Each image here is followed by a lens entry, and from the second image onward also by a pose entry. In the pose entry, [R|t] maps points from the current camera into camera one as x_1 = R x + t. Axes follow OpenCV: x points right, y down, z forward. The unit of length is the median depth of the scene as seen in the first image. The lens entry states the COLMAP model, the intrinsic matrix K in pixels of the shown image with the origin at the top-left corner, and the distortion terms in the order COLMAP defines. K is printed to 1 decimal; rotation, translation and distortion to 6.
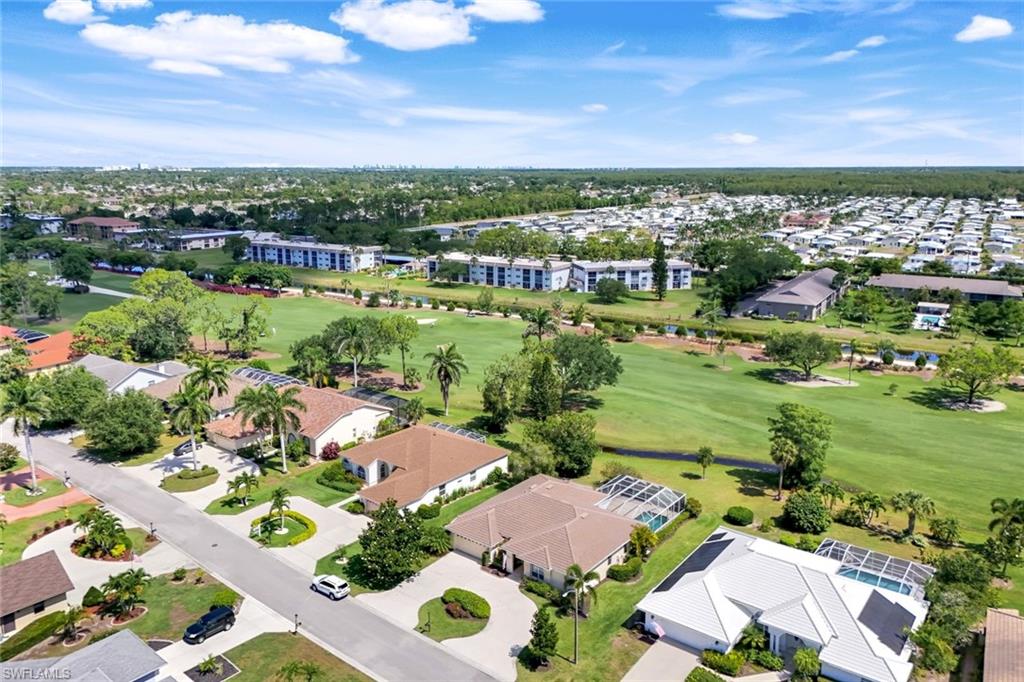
lens RADIAL K [[750.6, 0, 518.3], [0, 750.6, 309.5], [0, 0, 1]] dist [0.095641, -0.102101]
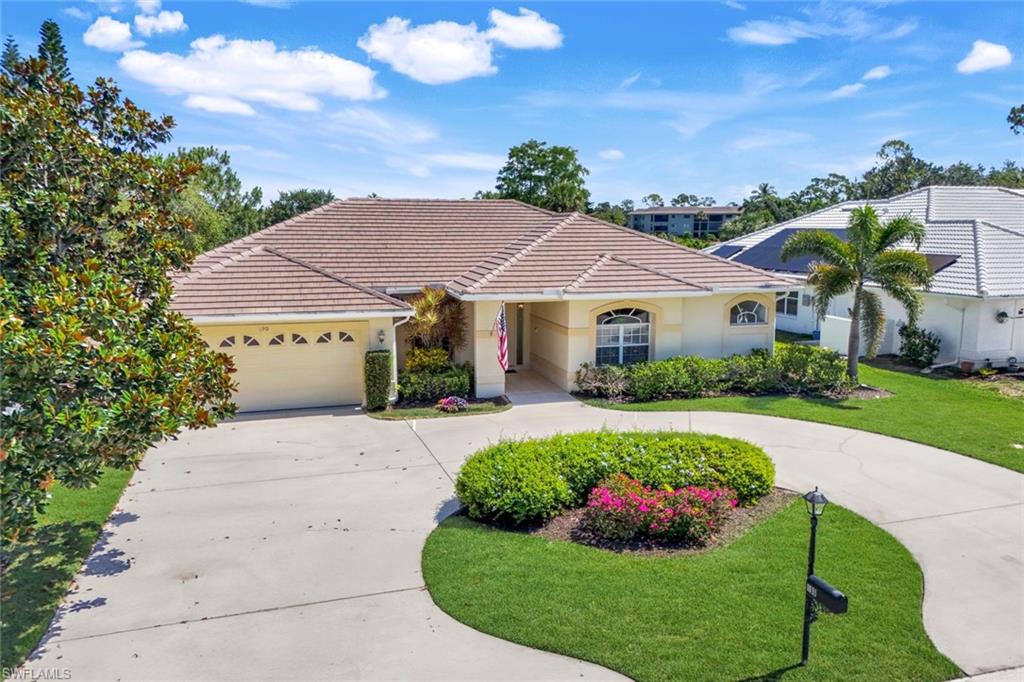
lens RADIAL K [[750.6, 0, 518.3], [0, 750.6, 309.5], [0, 0, 1]] dist [0.095641, -0.102101]
pose [[0.573439, -0.091885, 0.814079, -0.181276], [0.146461, 0.989180, 0.008481, 0.277832], [-0.806051, 0.114367, 0.580692, 0.739434]]
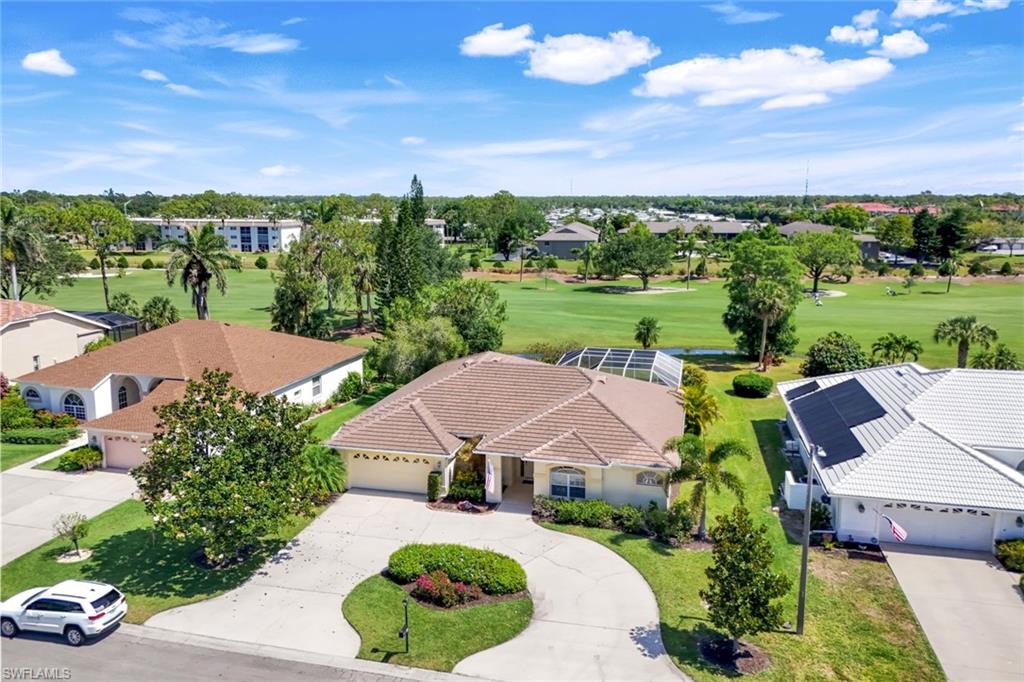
lens RADIAL K [[750.6, 0, 518.3], [0, 750.6, 309.5], [0, 0, 1]] dist [0.095641, -0.102101]
pose [[0.913799, -0.064300, 0.401044, -0.157402], [0.077729, 0.996825, -0.017287, 0.206832], [-0.398659, 0.046969, 0.915896, 0.487554]]
